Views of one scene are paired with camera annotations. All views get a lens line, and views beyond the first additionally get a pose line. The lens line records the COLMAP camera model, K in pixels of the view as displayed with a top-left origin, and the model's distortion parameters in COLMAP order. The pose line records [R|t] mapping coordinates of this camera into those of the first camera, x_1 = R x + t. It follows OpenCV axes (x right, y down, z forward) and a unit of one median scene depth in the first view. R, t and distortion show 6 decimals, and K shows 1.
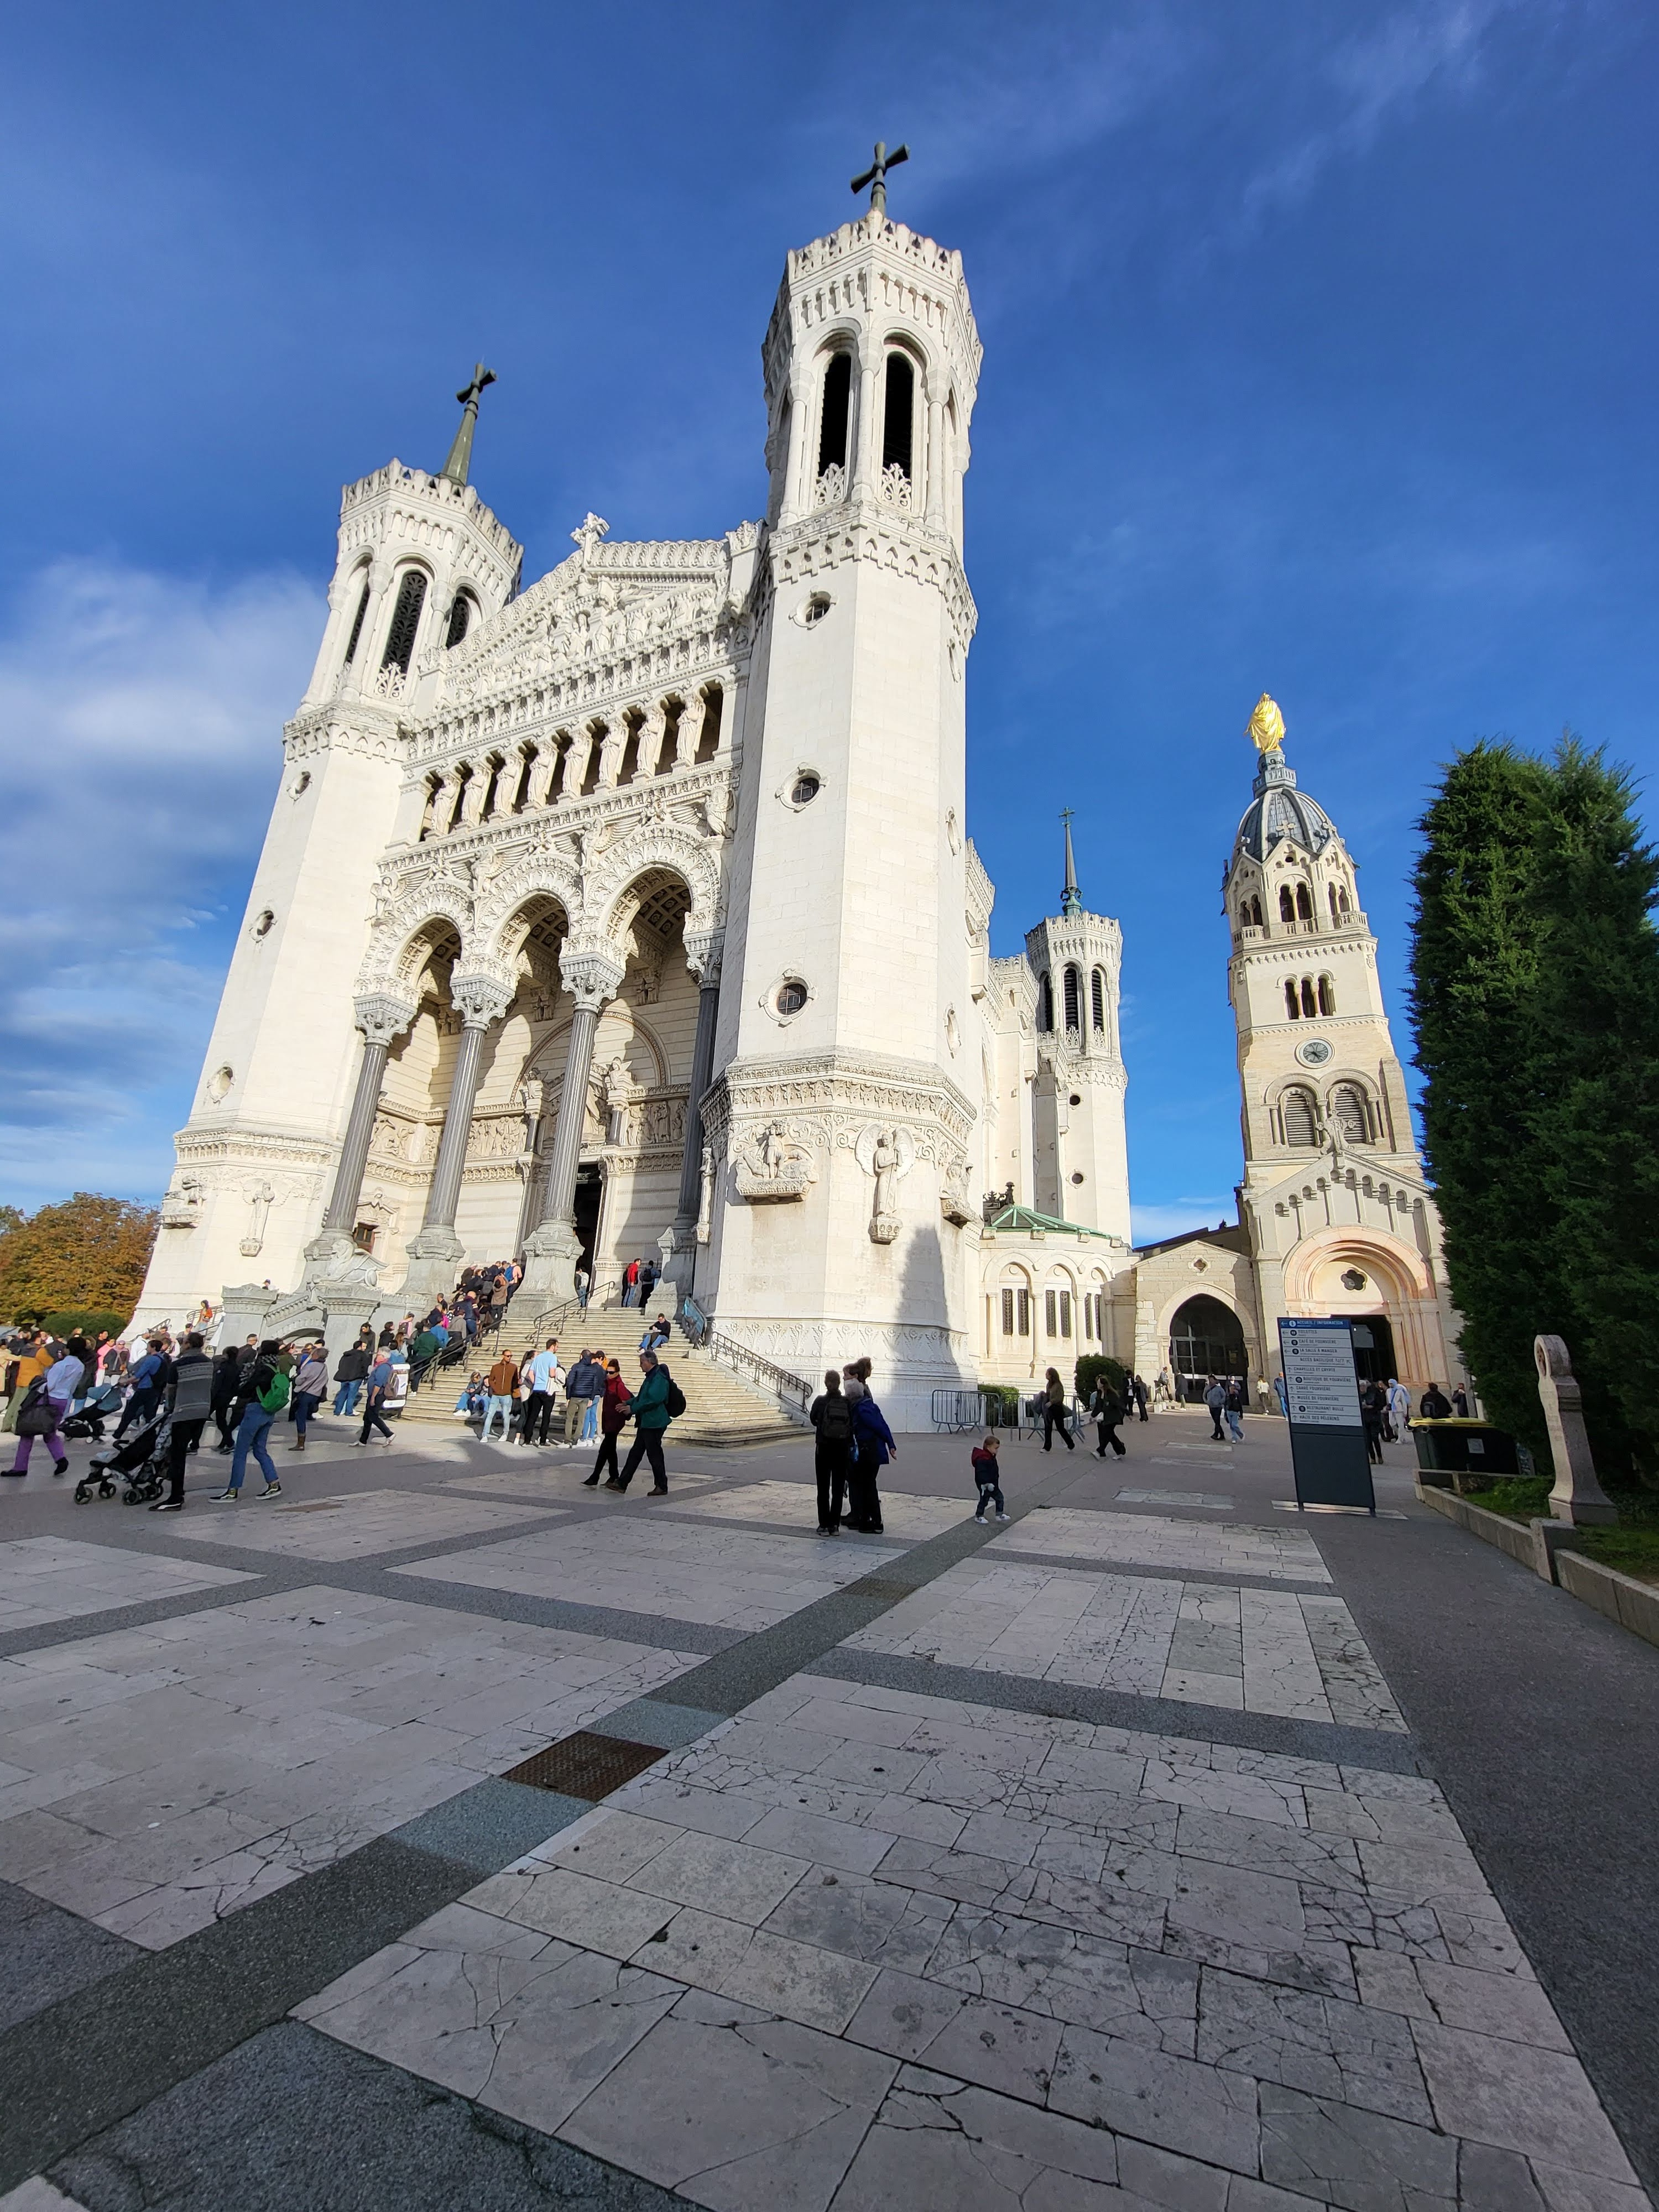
lens RADIAL K [[870.9, 0, 838.2], [0, 870.9, 1104.3], [0, 0, 1]] dist [-0.003549, -0.000113]
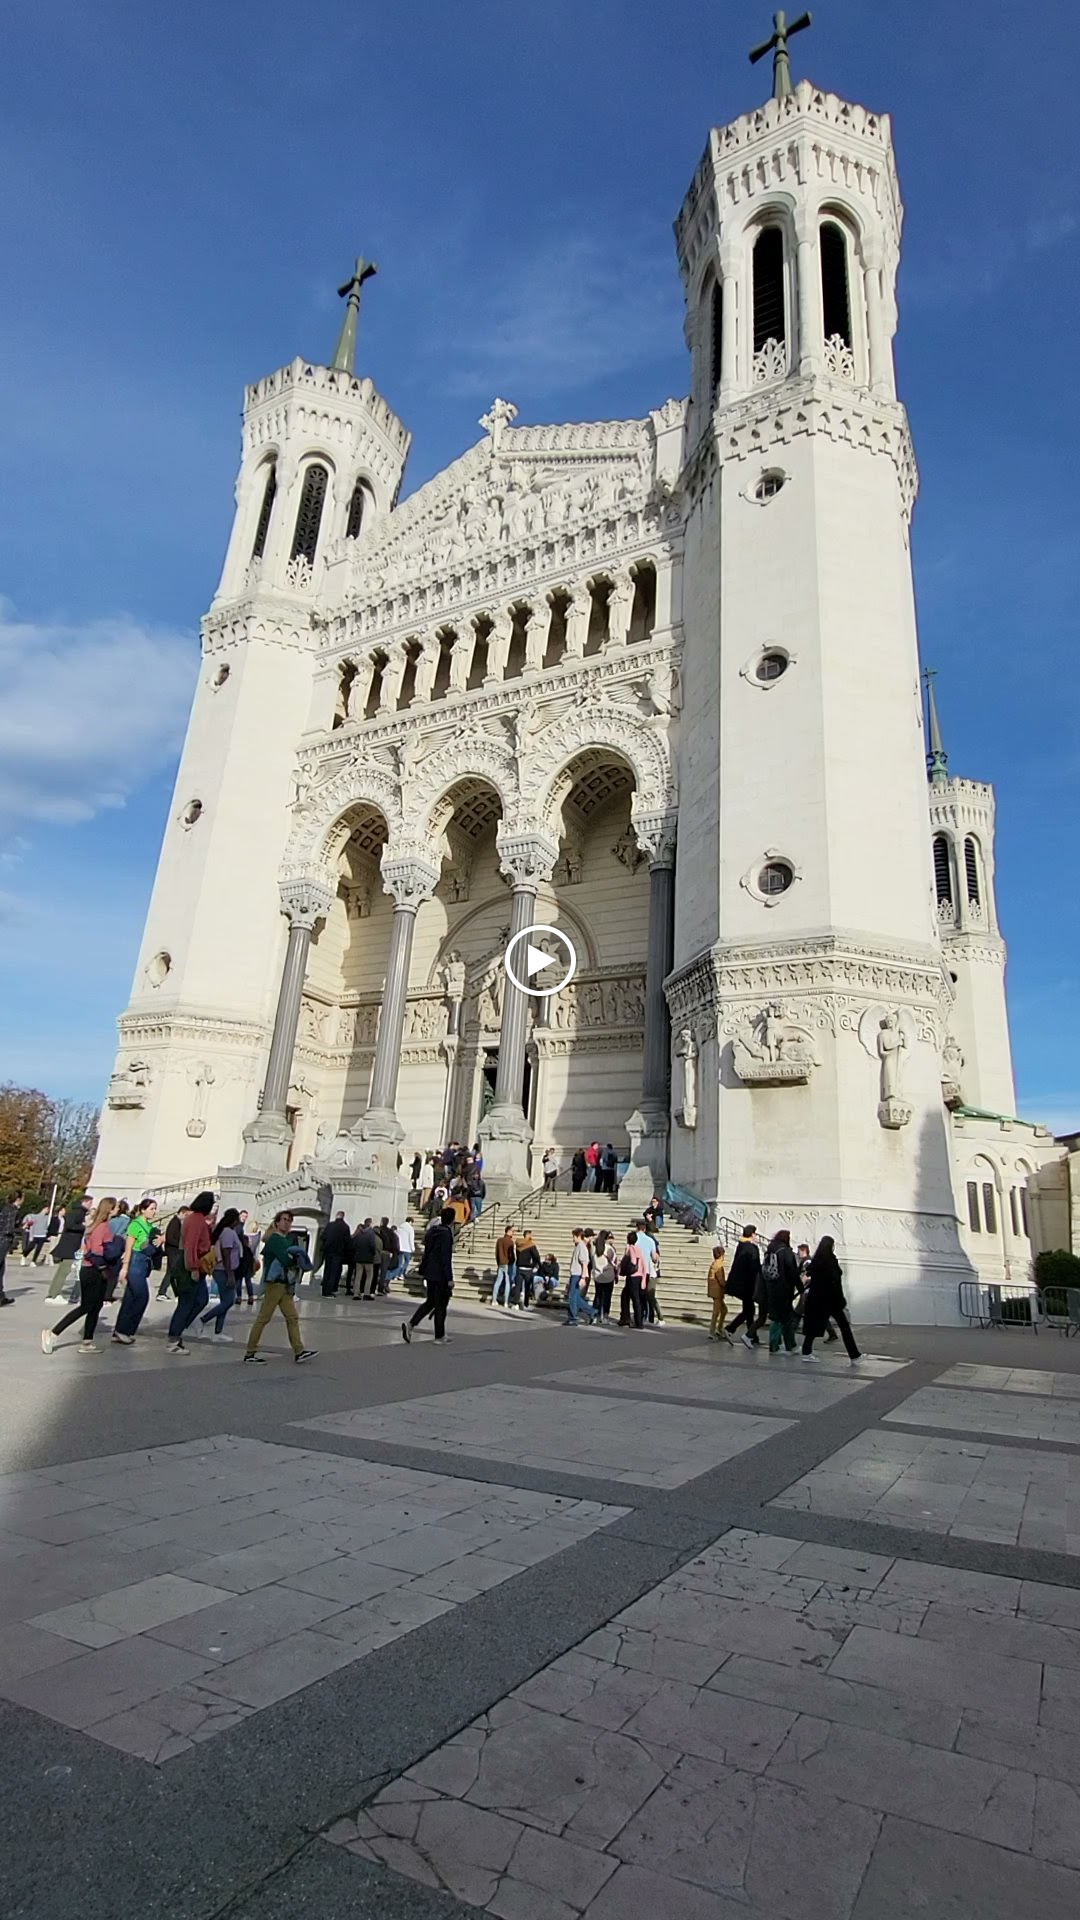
lens RADIAL K [[918.0, 0, 541.2], [0, 918.0, 956.4], [0, 0, 1]] dist [0.000771, -0.000628]
pose [[0.996046, -0.008723, -0.088409, -0.167635], [0.006061, 0.999521, -0.030339, -0.002525], [0.088631, 0.029683, 0.995622, -0.040962]]
